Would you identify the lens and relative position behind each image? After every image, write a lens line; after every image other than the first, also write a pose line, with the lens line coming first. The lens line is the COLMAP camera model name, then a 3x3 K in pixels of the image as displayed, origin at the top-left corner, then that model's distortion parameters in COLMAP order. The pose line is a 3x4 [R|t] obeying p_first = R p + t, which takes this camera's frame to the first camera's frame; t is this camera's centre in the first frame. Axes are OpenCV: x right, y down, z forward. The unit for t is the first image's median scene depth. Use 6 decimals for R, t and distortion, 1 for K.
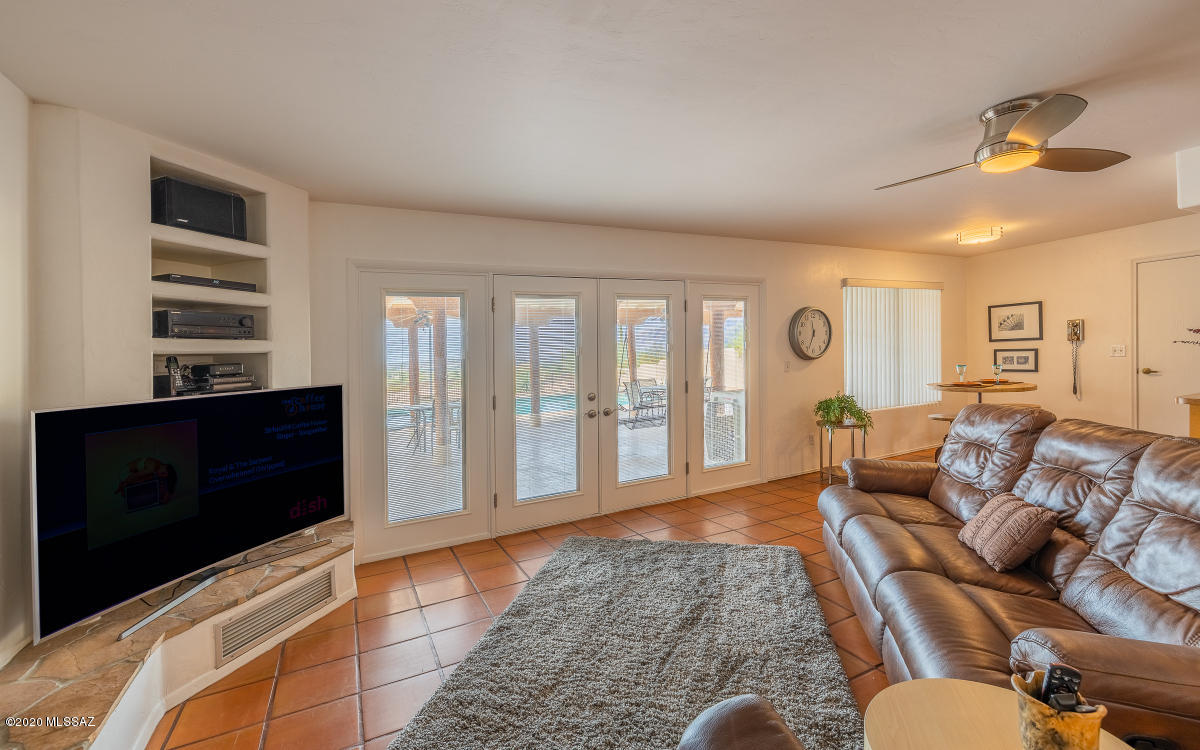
lens RADIAL K [[509.3, 0, 600.0], [0, 509.3, 375.0], [0, 0, 1]] dist [0.001427, 0.000280]
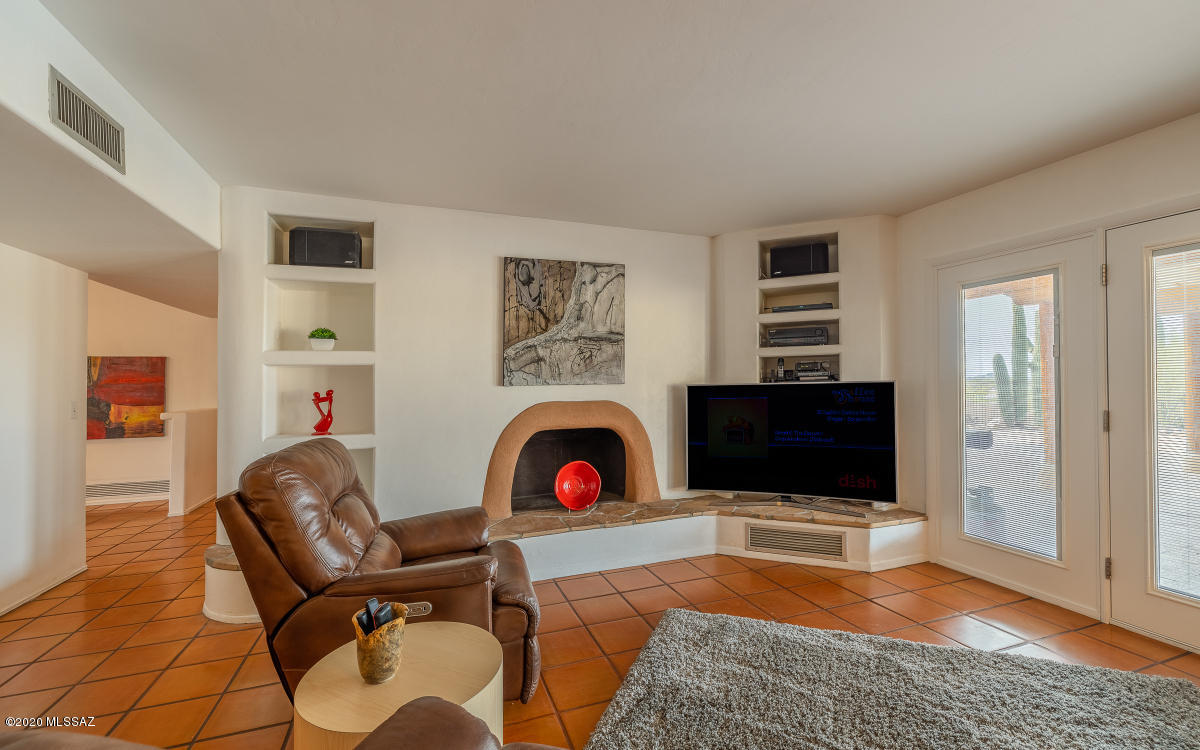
lens RADIAL K [[519.1, 0, 602.0], [0, 519.1, 354.6], [0, 0, 1]] dist [0.002220, 0.000411]
pose [[-0.100277, -0.013506, -0.994868, 0.752815], [-0.018435, 0.999761, -0.011715, -0.016278], [0.994789, 0.017166, -0.100502, 0.553520]]
